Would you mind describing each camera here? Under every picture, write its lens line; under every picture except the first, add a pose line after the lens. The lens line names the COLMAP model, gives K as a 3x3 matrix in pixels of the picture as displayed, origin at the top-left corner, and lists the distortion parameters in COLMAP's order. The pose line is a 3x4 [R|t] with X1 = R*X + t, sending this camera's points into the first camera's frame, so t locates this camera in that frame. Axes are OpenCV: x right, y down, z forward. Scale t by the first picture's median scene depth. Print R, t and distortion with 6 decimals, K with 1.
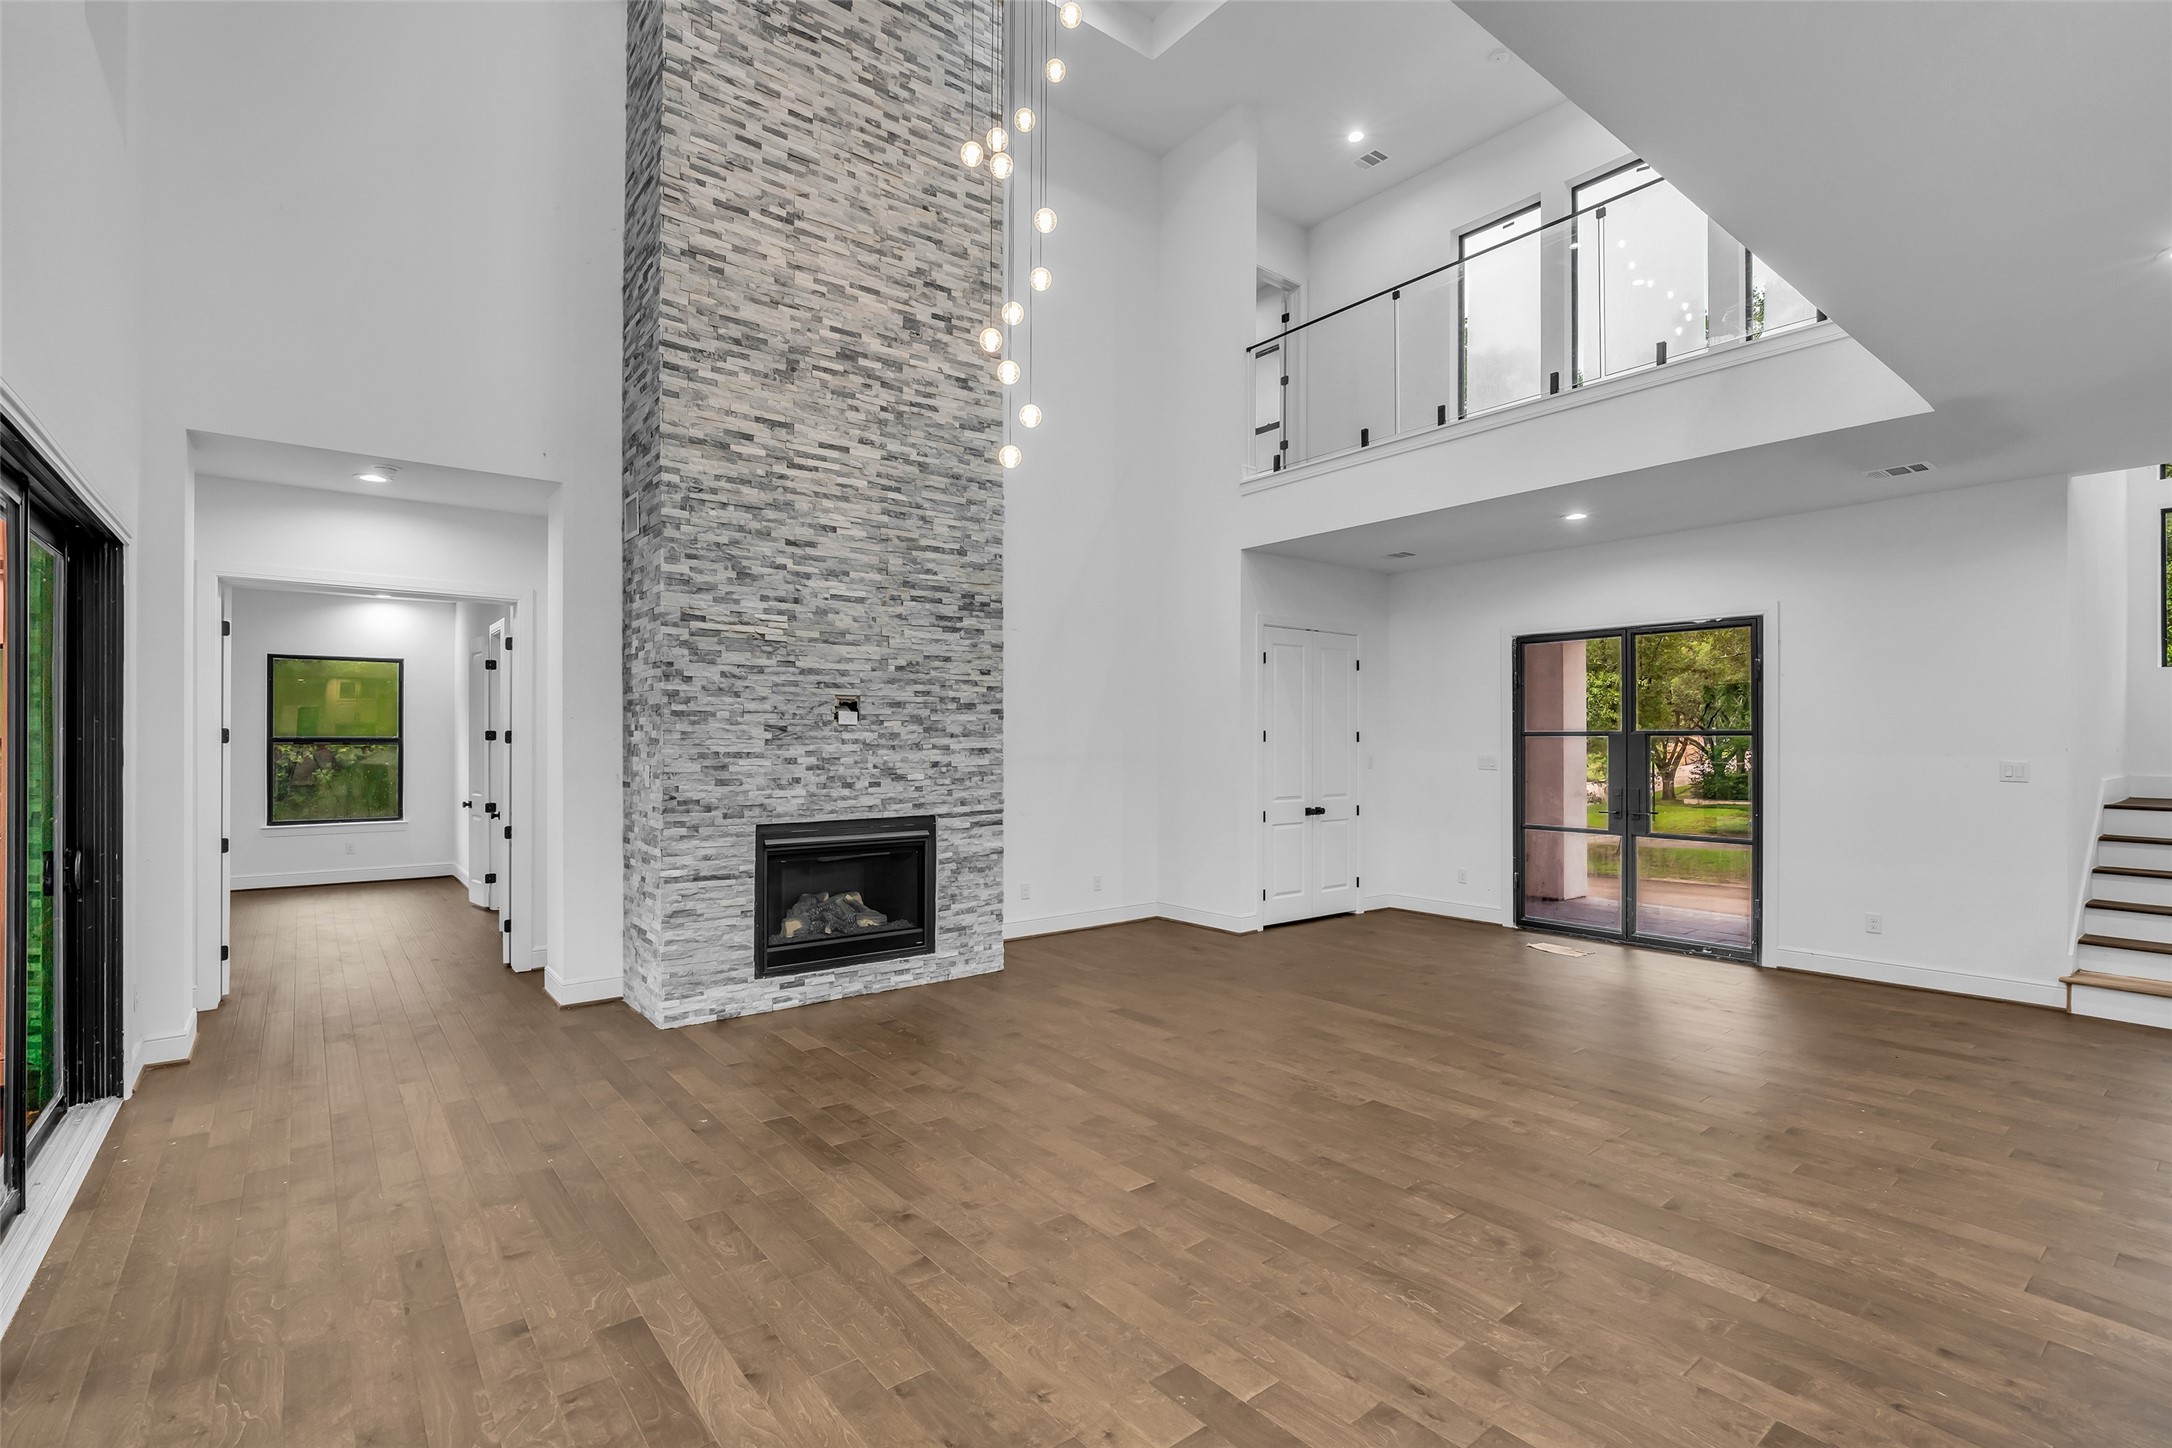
lens RADIAL K [[1000.6, 0, 1085.7], [0, 1000.6, 735.3], [0, 0, 1]] dist [-0.020975, 0.005388]
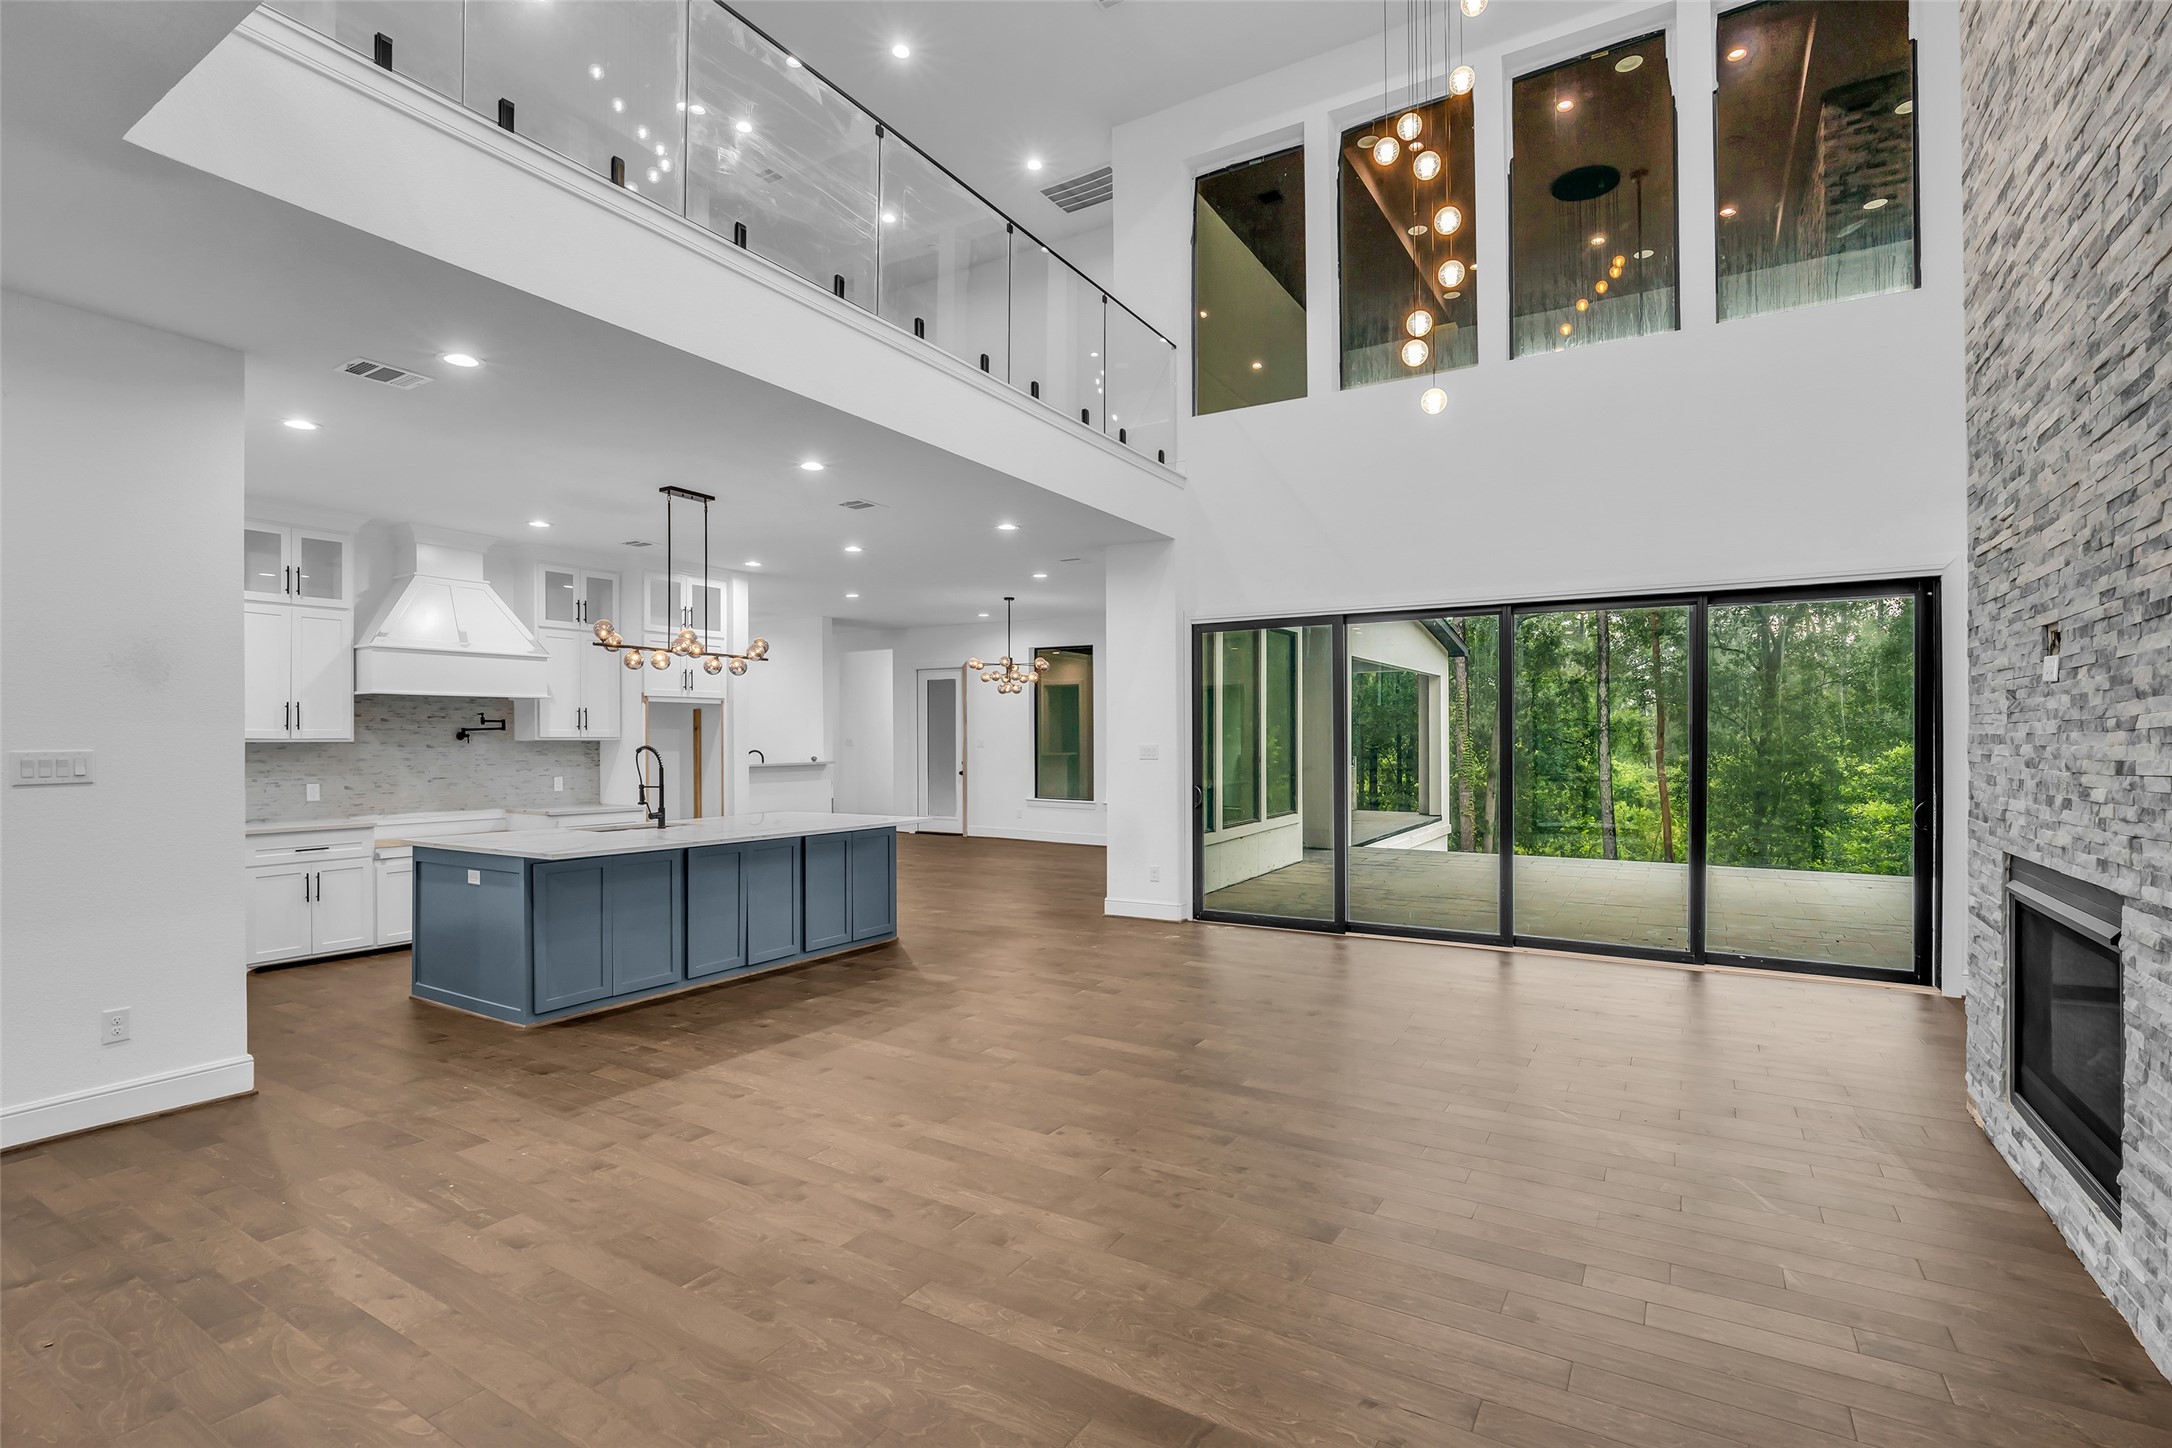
lens RADIAL K [[1000.6, 0, 1078.2], [0, 1000.6, 733.7], [0, 0, 1]] dist [-0.020975, 0.005388]
pose [[-0.939655, 0.000307, -0.342122, 0.530638], [0.002799, 0.999973, -0.006792, 0.024234], [0.342111, -0.007340, -0.939631, 1.729459]]
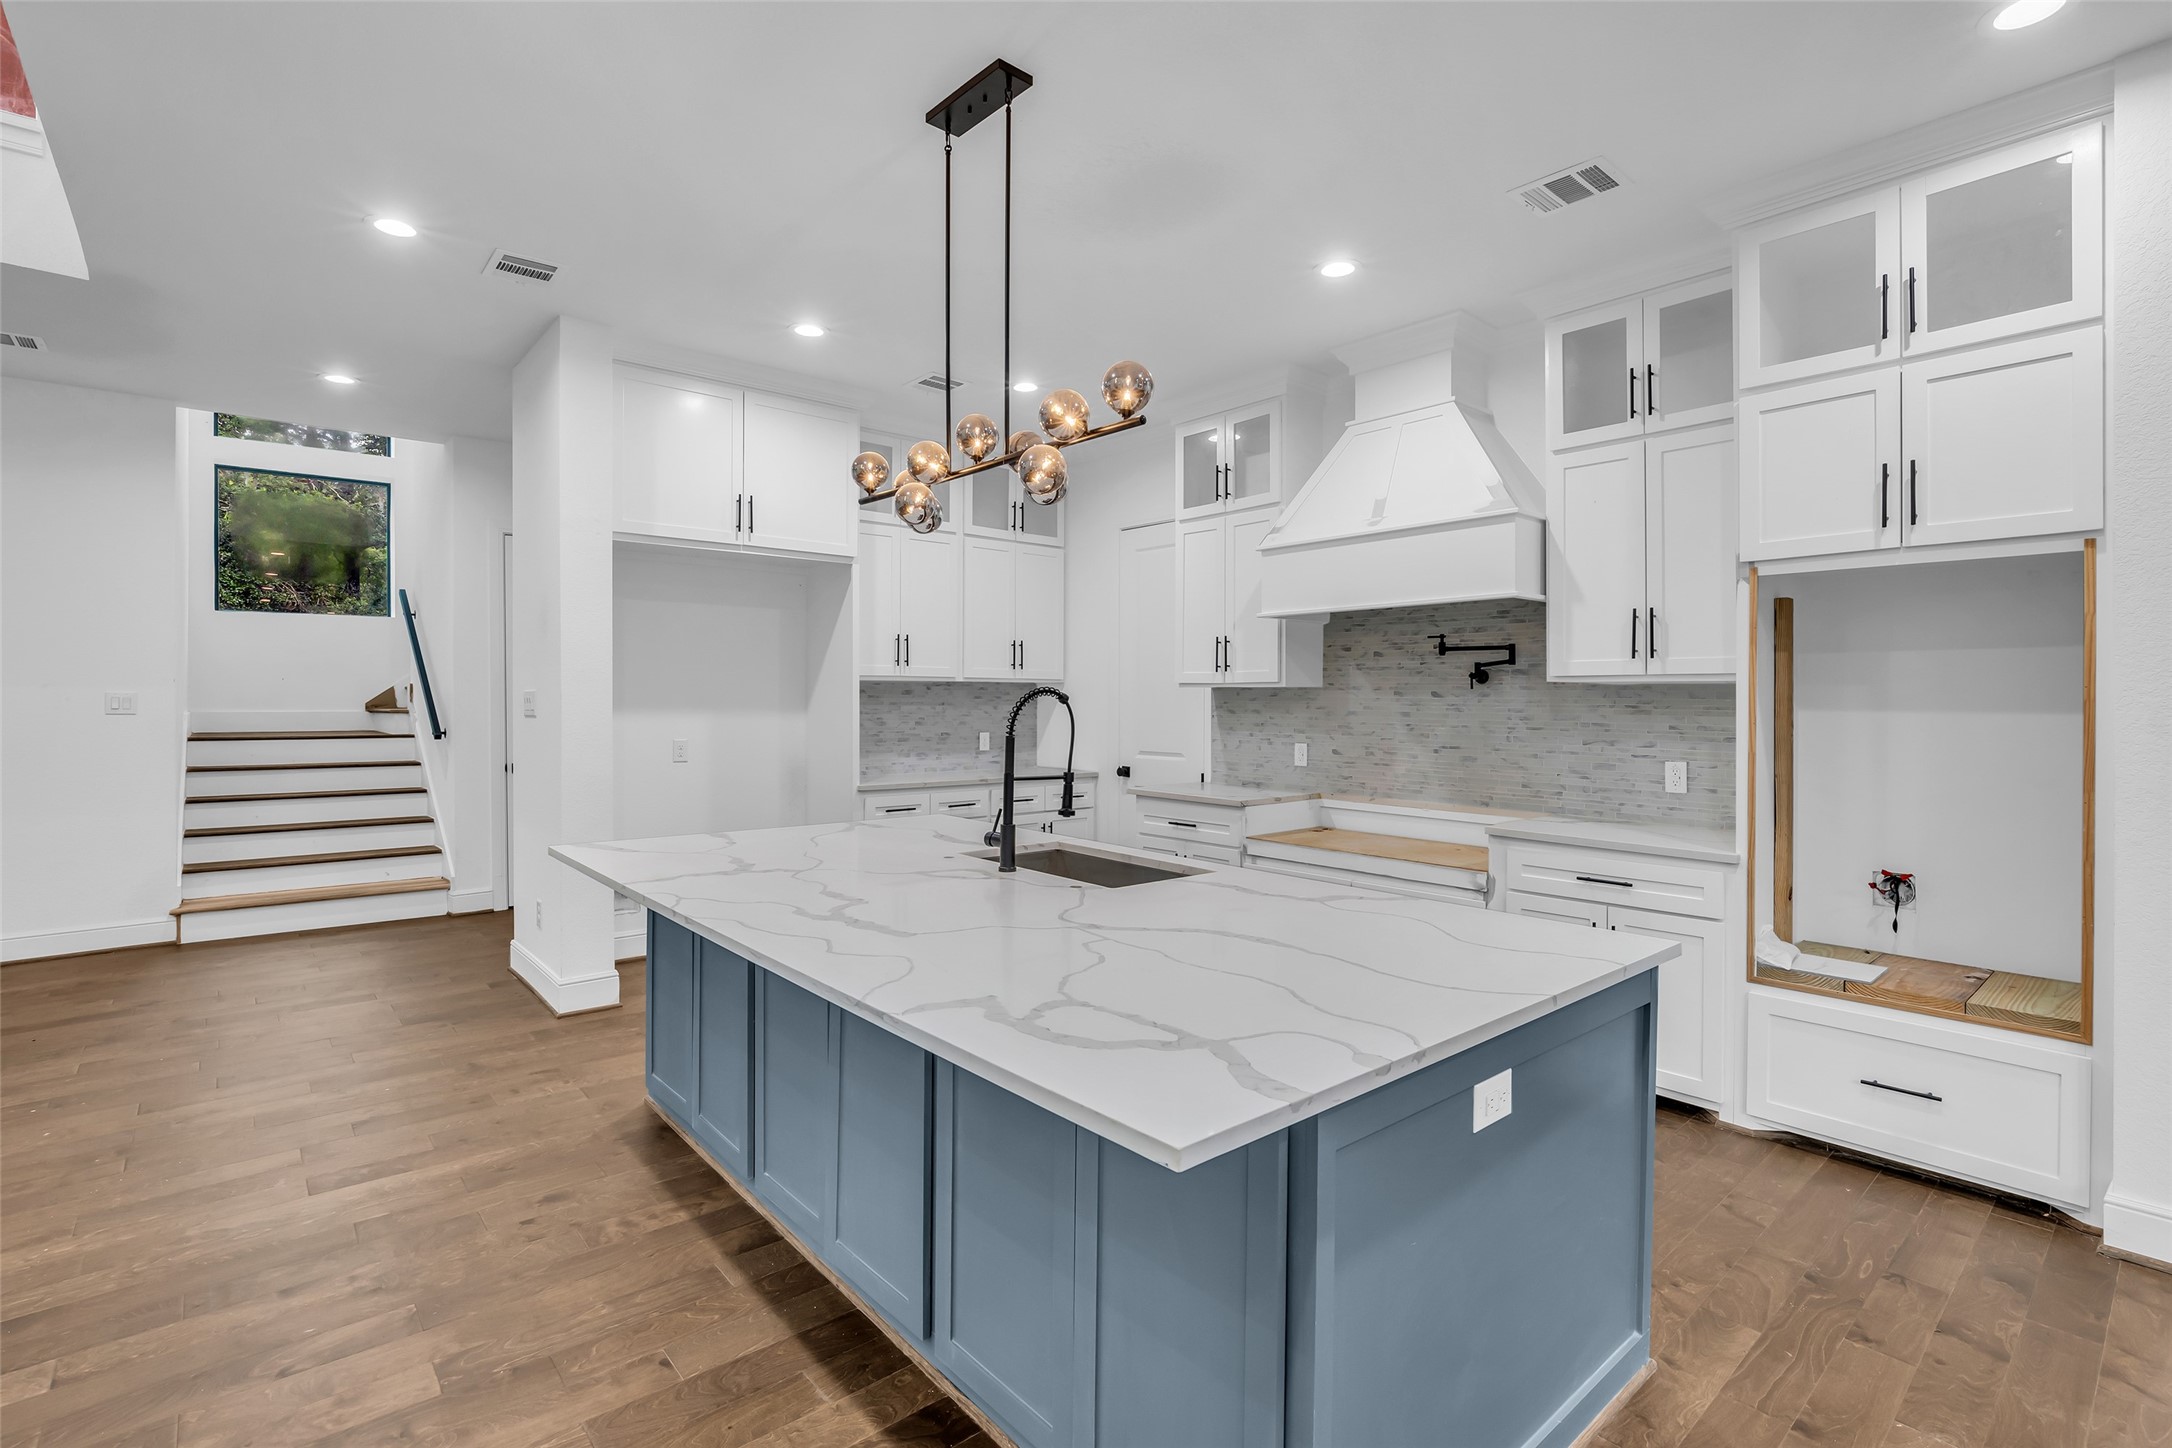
lens RADIAL K [[1000.6, 0, 1072.6], [0, 1000.6, 711.9], [0, 0, 1]] dist [-0.020975, 0.005388]
pose [[-0.037597, -0.015232, 0.999177, -0.041293], [-0.003305, 0.999880, 0.015119, 0.035458], [-0.999288, -0.002734, -0.037643, 0.164665]]
